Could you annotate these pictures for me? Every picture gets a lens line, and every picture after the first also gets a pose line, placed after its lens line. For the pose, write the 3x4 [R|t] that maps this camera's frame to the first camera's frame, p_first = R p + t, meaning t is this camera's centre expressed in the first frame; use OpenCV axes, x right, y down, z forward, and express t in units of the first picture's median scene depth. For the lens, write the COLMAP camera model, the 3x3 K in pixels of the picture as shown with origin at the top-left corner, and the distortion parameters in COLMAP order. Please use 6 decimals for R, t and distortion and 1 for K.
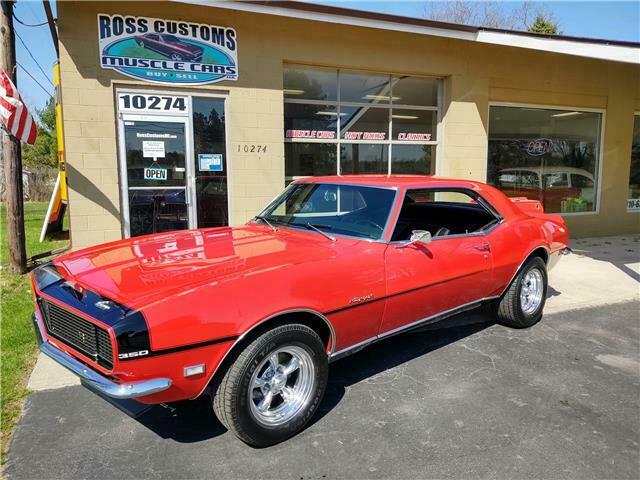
lens RADIAL K [[481.2, 0, 323.4], [0, 481.2, 237.3], [0, 0, 1]] dist [0.022135, -0.036009]
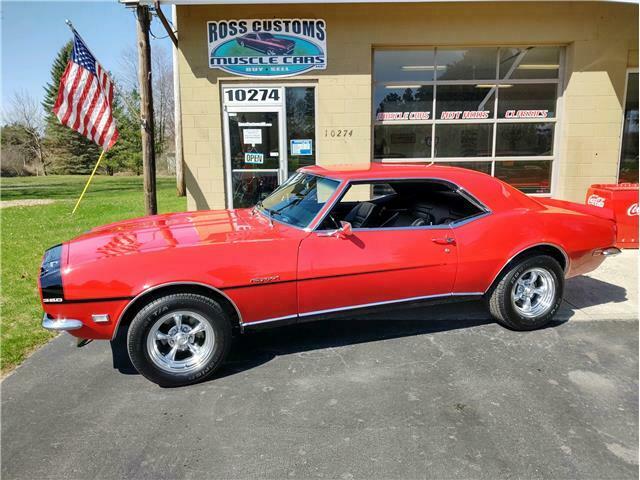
lens RADIAL K [[481.2, 0, 322.5], [0, 481.2, 240.8], [0, 0, 1]] dist [0.022135, -0.036009]
pose [[0.917371, 0.065794, -0.392559, 0.272900], [-0.043143, 0.996869, 0.066257, -0.018661], [0.395689, -0.043846, 0.917337, 0.006404]]
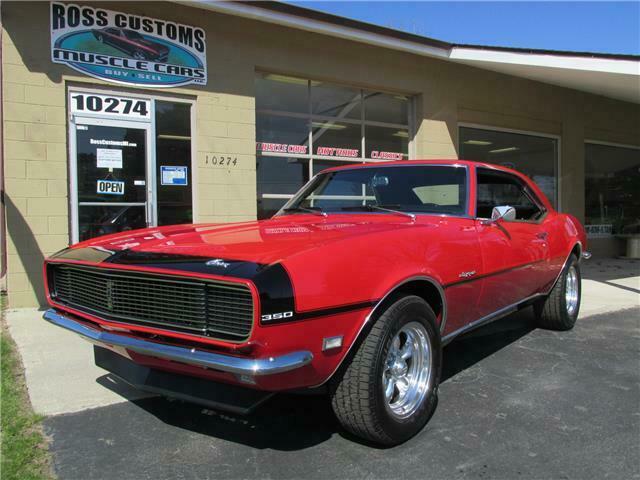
lens RADIAL K [[528.9, 0, 322.3], [0, 528.9, 240.6], [0, 0, 1]] dist [-0.033642, 0.010023]
pose [[0.985442, -0.015314, 0.169323, -0.144357], [0.031731, 0.995002, -0.094677, 0.063344], [-0.167026, 0.098671, 0.981003, 0.042018]]
